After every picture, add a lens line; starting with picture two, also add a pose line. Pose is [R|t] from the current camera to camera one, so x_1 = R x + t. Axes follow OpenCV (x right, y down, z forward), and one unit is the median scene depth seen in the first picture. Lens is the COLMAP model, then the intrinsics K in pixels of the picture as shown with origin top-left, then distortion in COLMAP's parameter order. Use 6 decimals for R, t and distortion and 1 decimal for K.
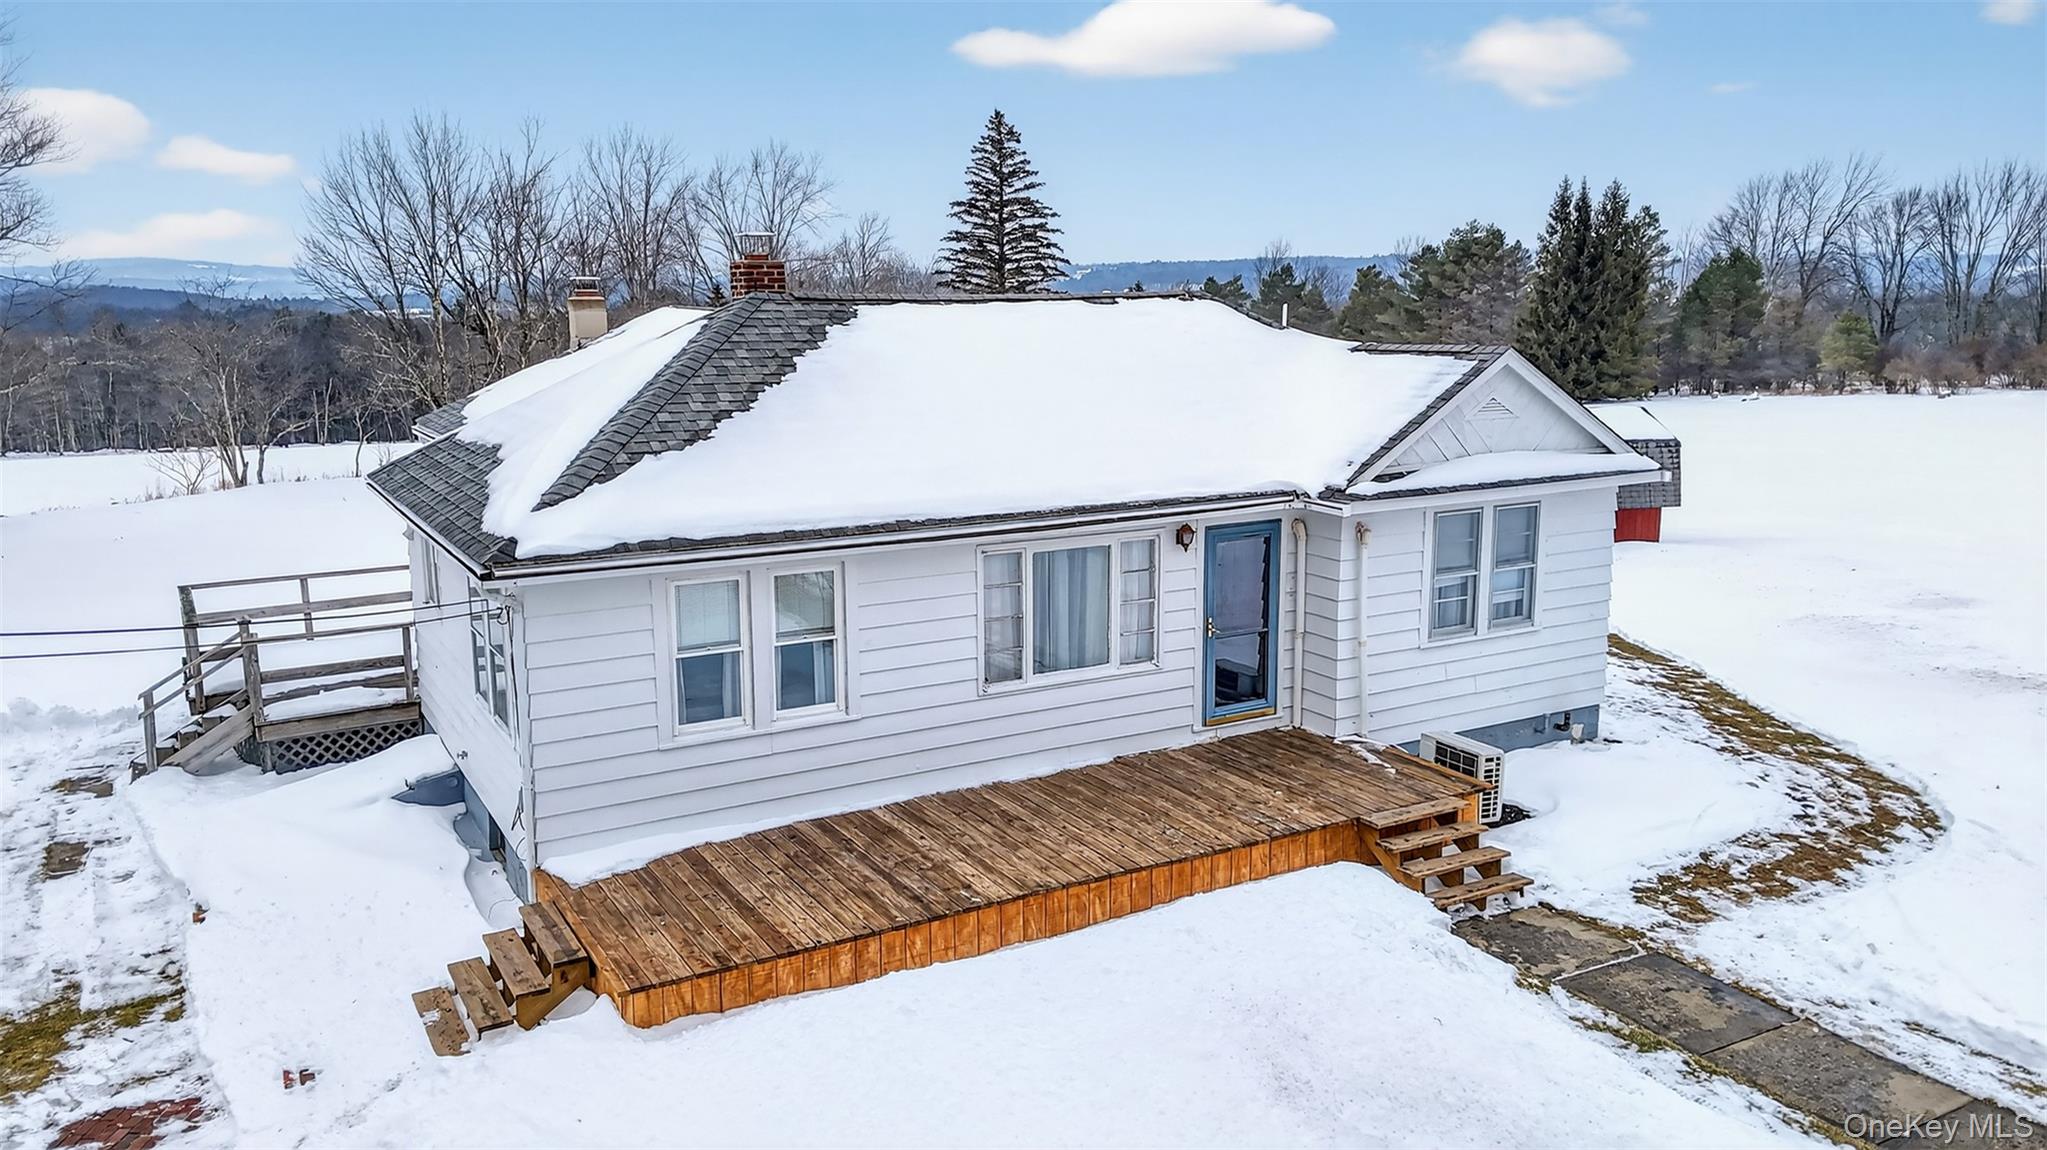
lens RADIAL K [[1550.8, 0, 1023.5], [0, 1550.8, 575.0], [0, 0, 1]] dist [0.073897, -0.000560]
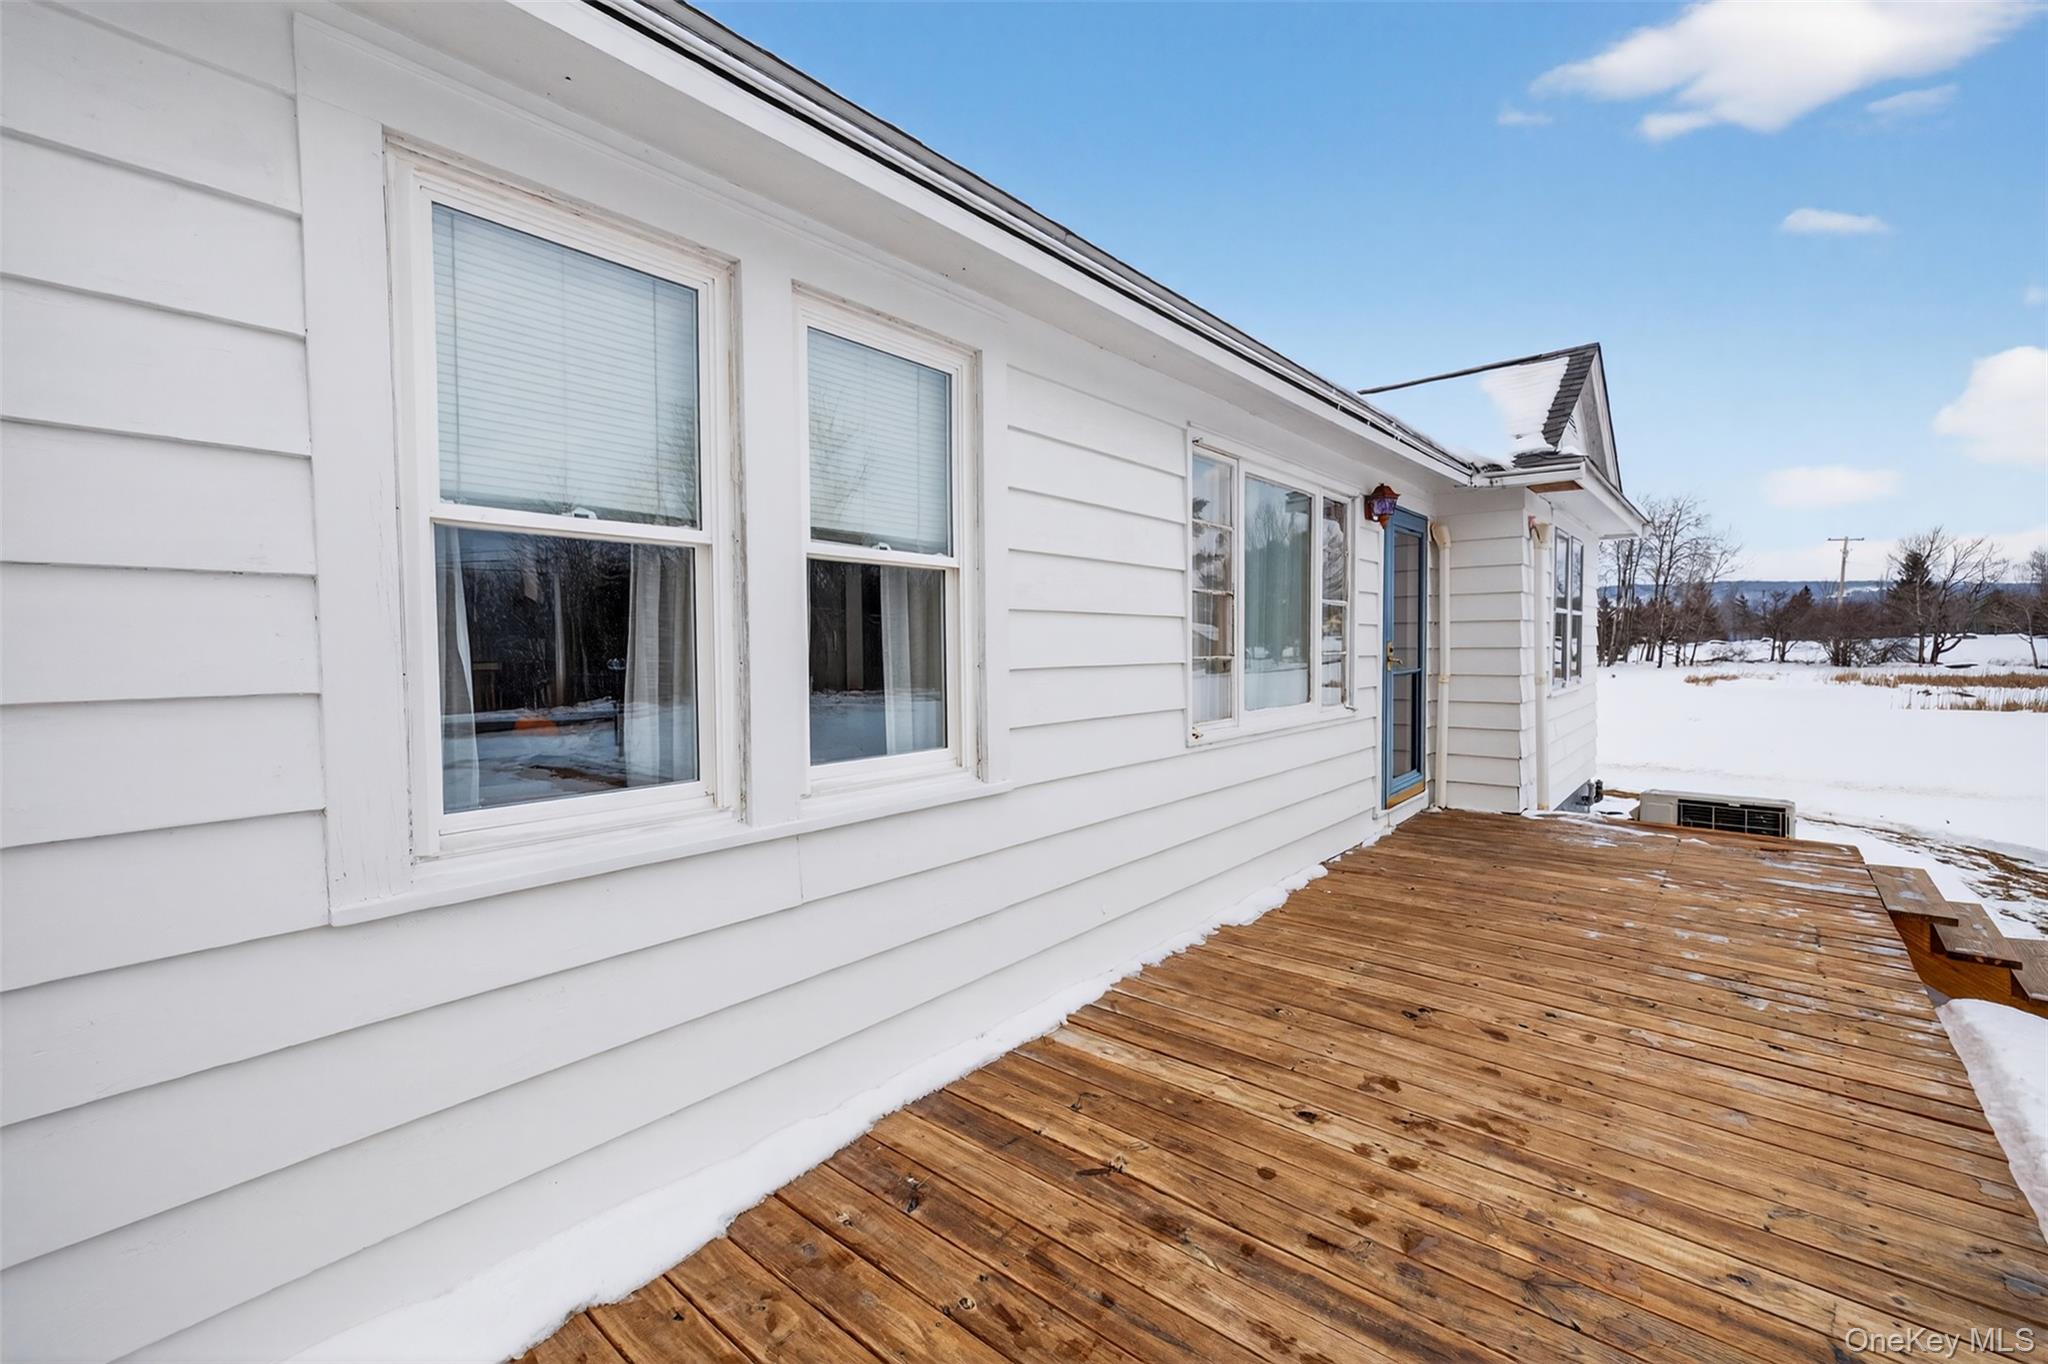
lens RADIAL K [[867.8, 0, 1024.0], [0, 867.8, 682.0], [0, 0, 1]] dist [-0.001749, -0.000685]
pose [[0.939704, -0.015377, 0.341643, -0.173677], [0.064968, 0.988823, -0.134191, 0.095391], [-0.335761, 0.148296, 0.930200, 0.801053]]
